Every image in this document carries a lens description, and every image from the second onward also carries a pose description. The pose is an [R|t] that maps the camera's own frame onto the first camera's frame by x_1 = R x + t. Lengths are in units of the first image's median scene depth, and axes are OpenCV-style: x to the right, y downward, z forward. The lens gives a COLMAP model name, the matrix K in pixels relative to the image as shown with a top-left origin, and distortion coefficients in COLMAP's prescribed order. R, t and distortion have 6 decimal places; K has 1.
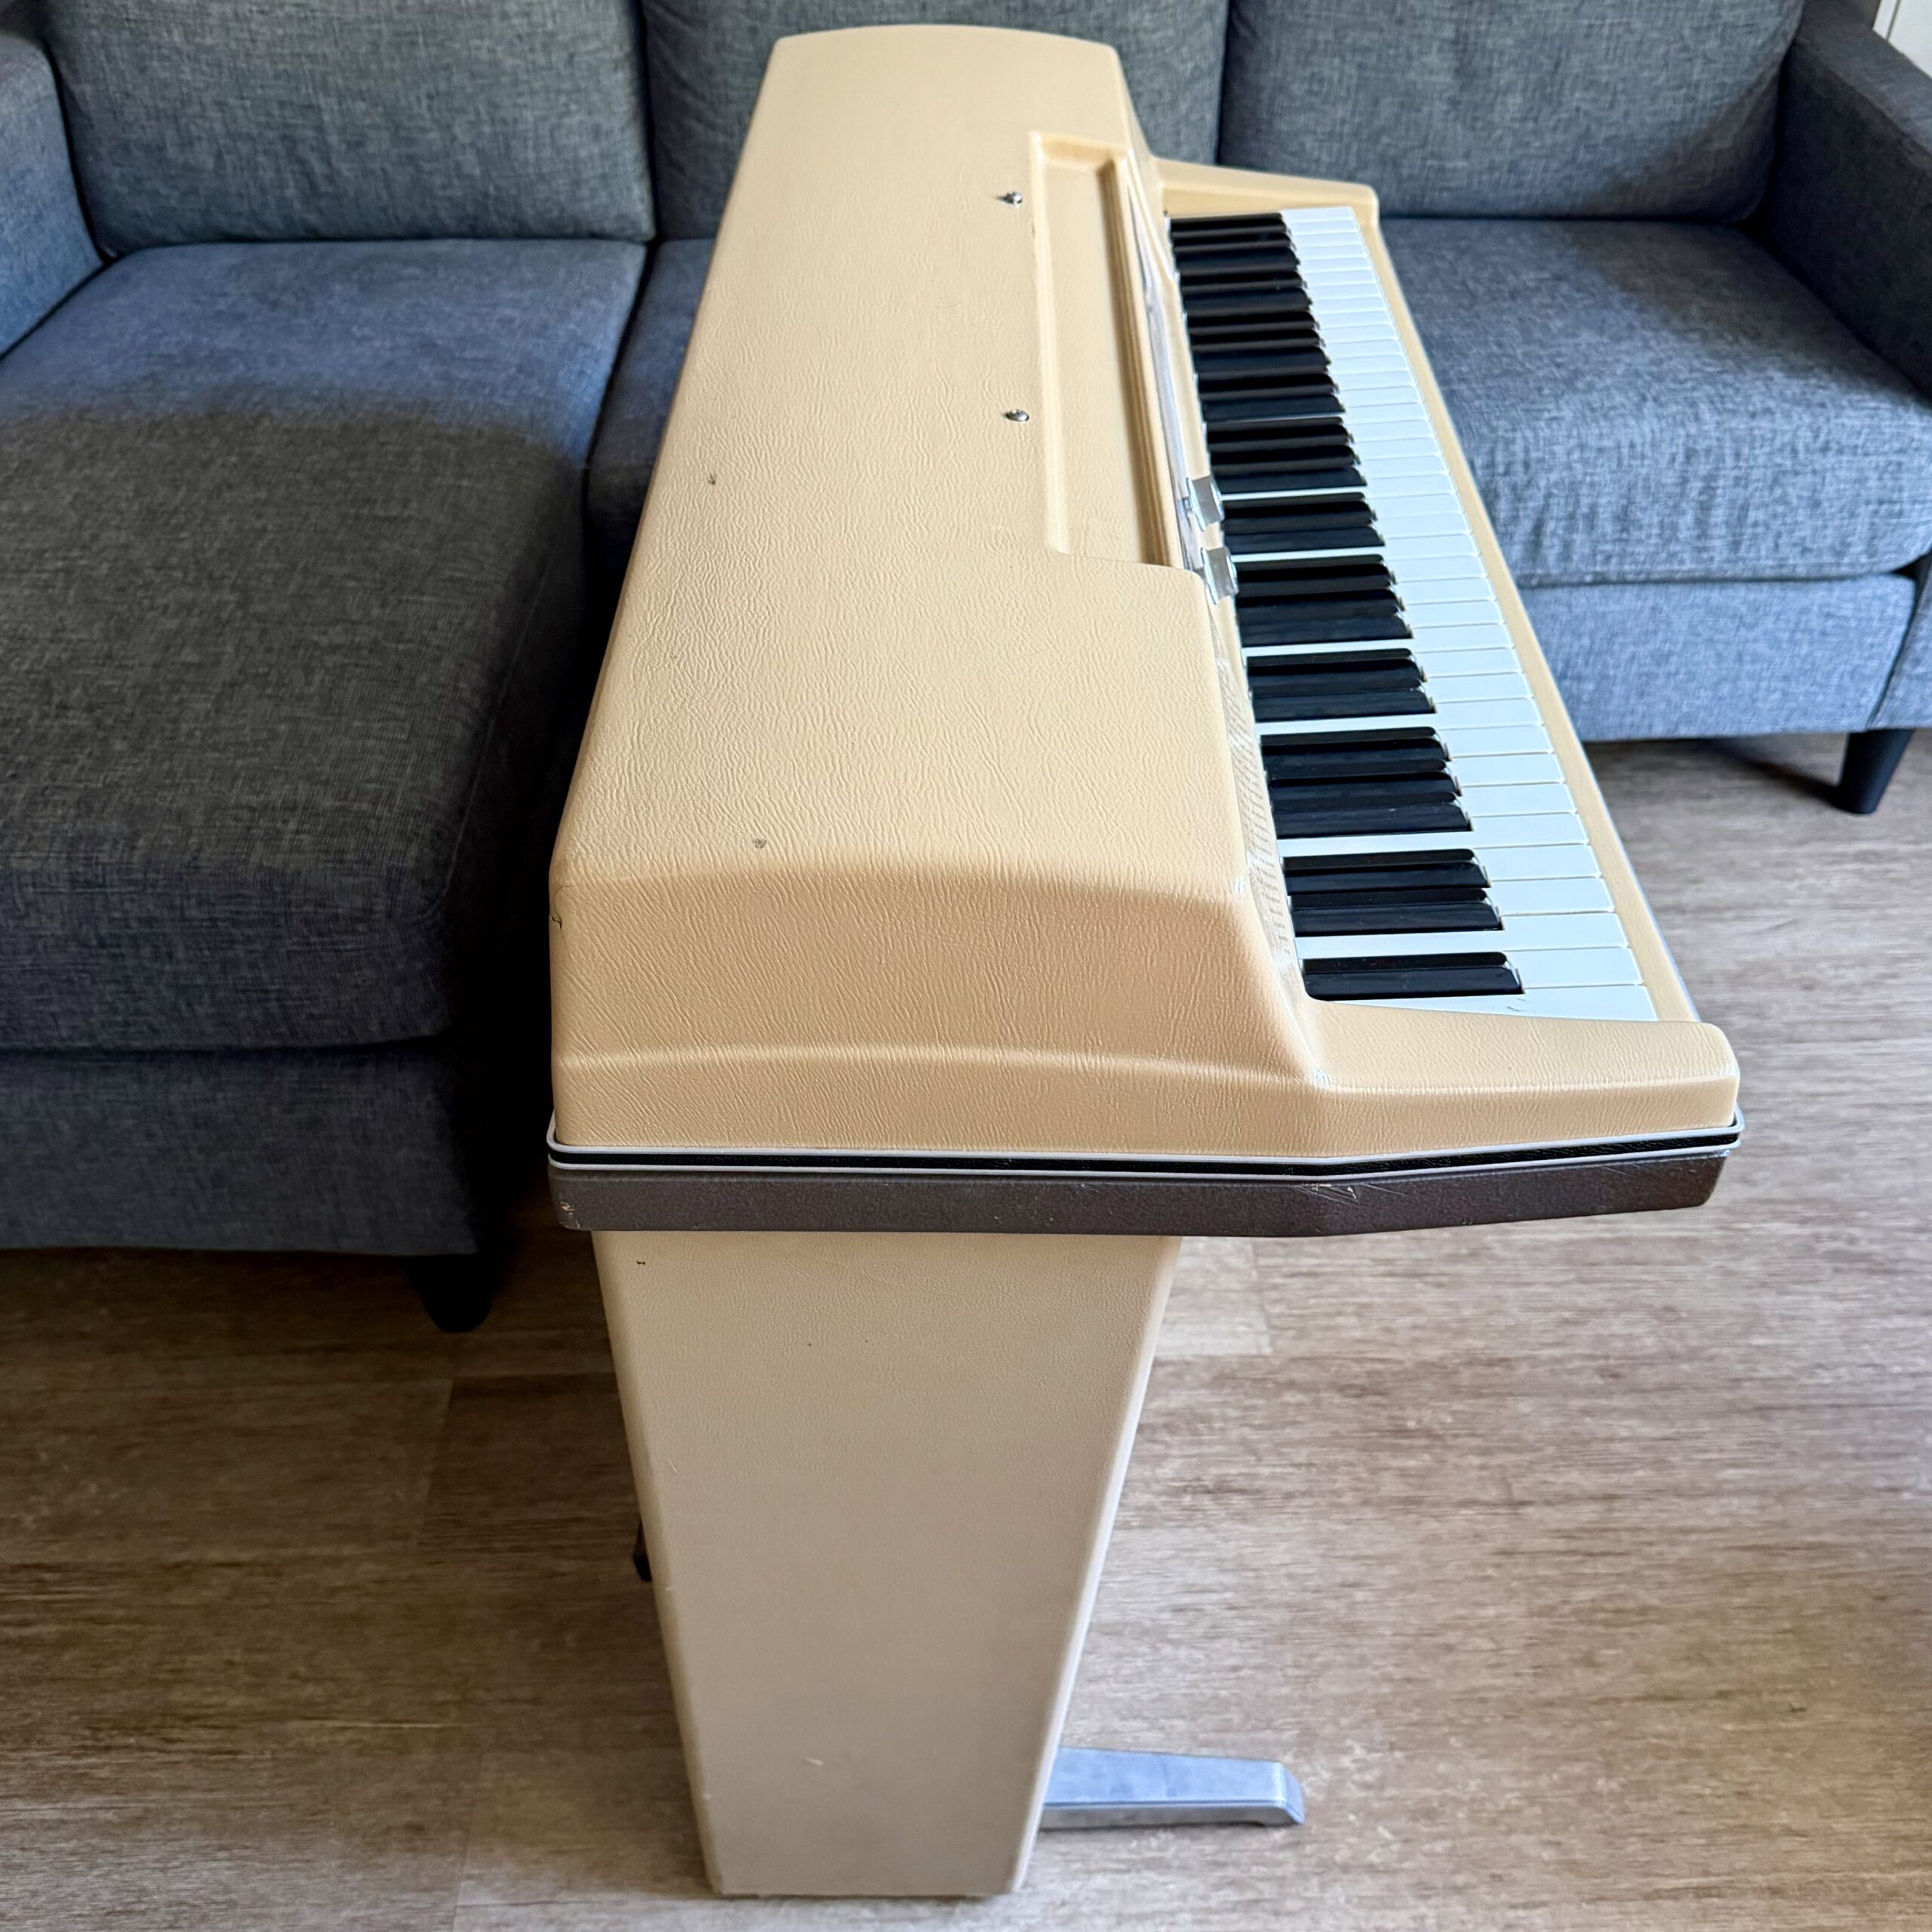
lens RADIAL K [[1846.2, 0, 989.0], [0, 1846.2, 906.5], [0, 0, 1]] dist [0.142764, -0.305765]
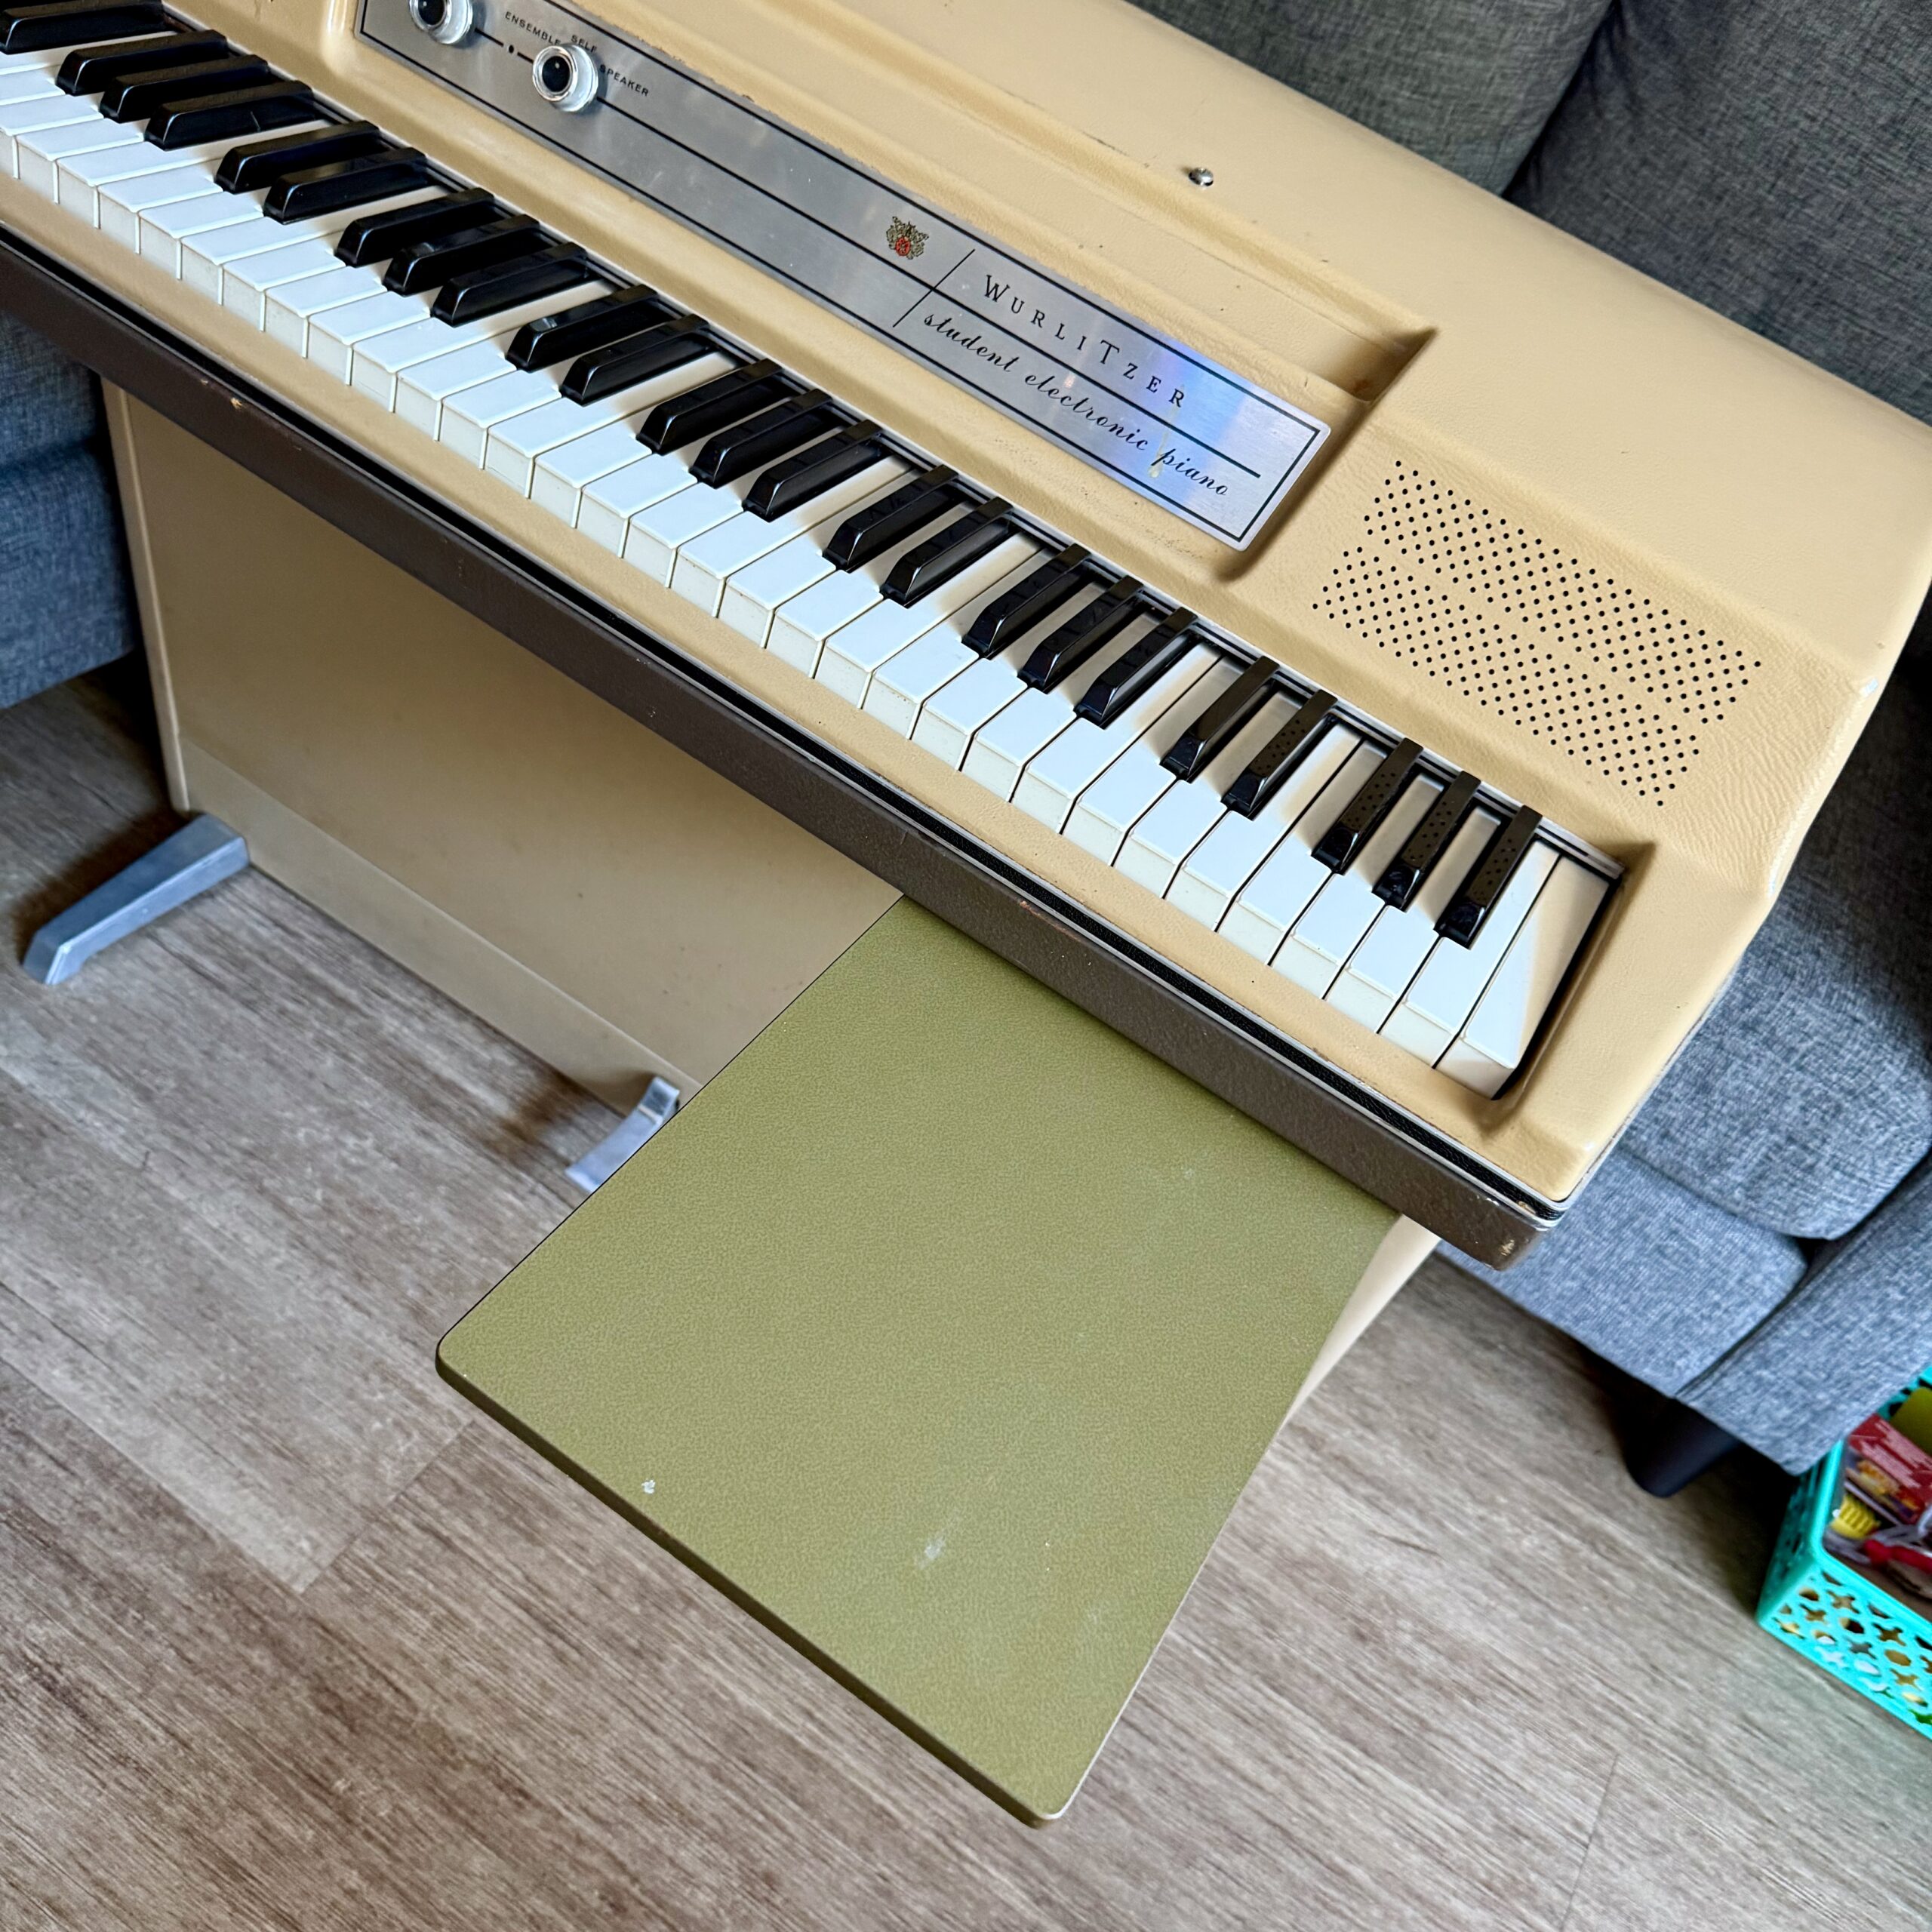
lens RADIAL K [[1788.9, 0, 991.9], [0, 1788.9, 964.1], [0, 0, 1]] dist [0.047807, -0.091807]
pose [[0.810279, 0.550427, -0.201194, 0.369090], [-0.546154, 0.833725, 0.081352, -0.178954], [0.212518, 0.043965, 0.976167, 0.318350]]
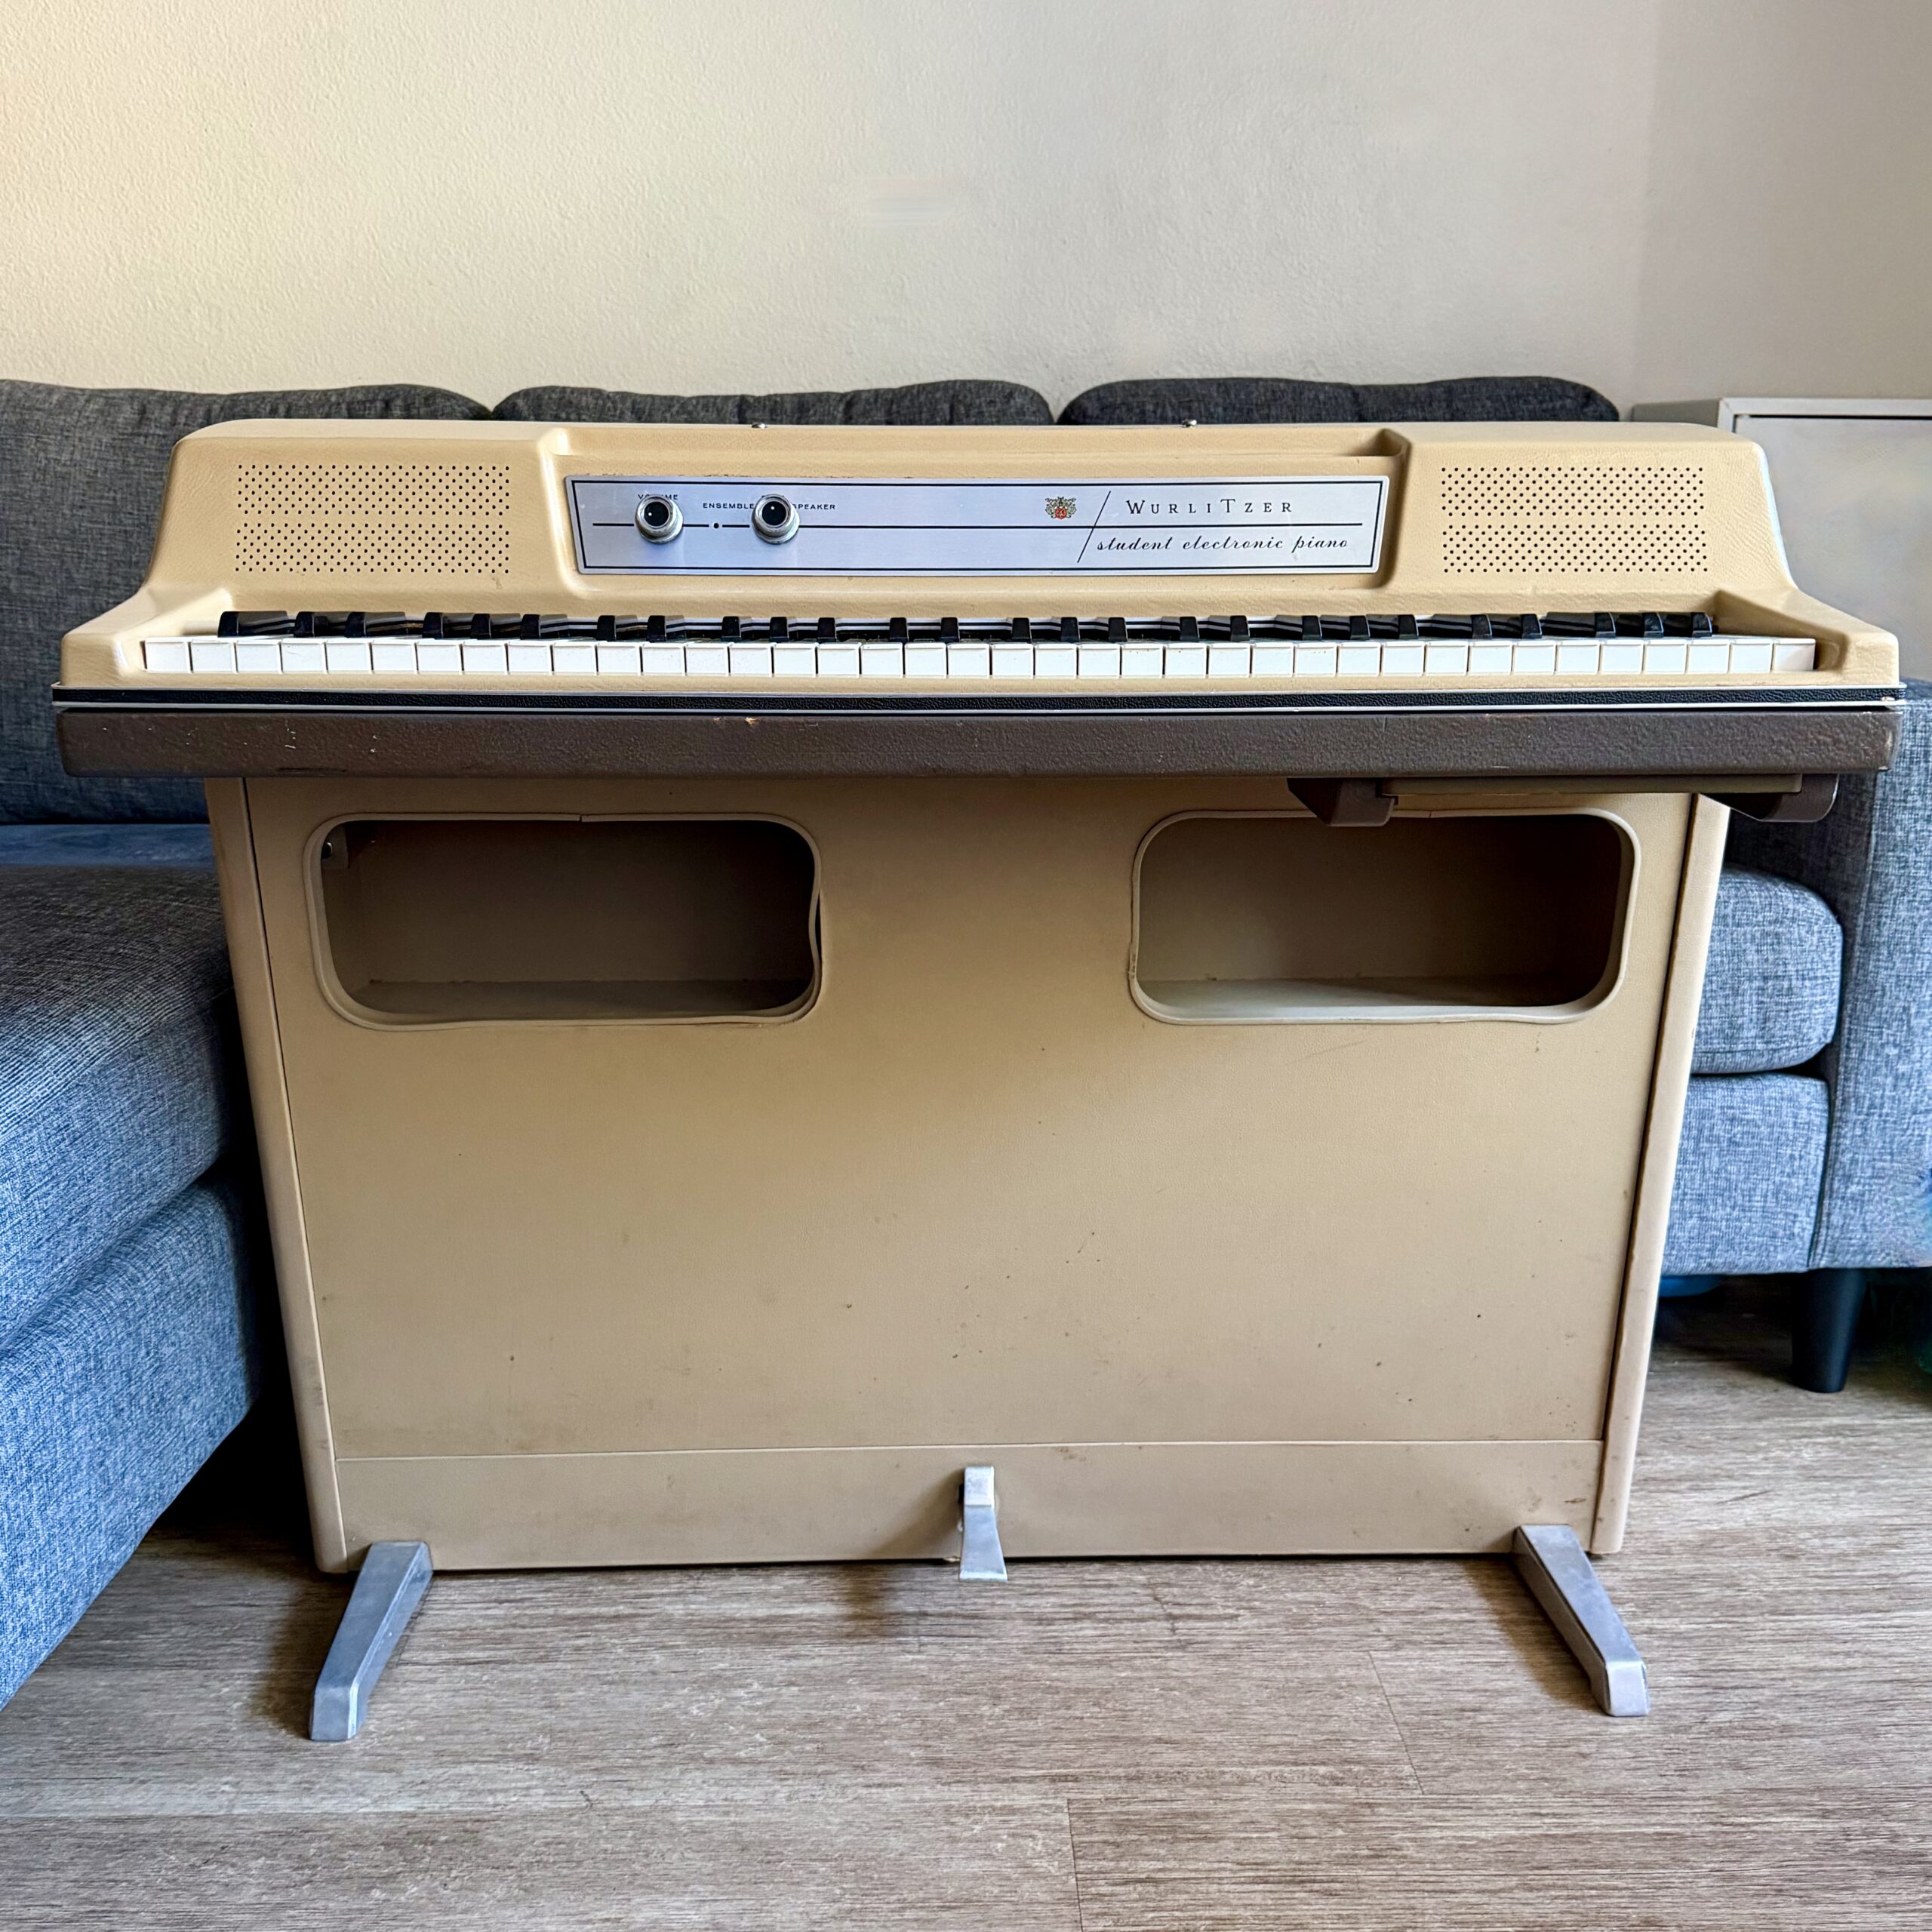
lens RADIAL K [[1875.4, 0, 971.2], [0, 1875.4, 994.7], [0, 0, 1]] dist [-0.008294, 0.007369]
pose [[0.999993, 0.001409, -0.003405, 0.106021], [-0.002743, 0.901754, -0.432241, 0.200602], [0.002461, 0.432247, 0.901752, 0.208060]]
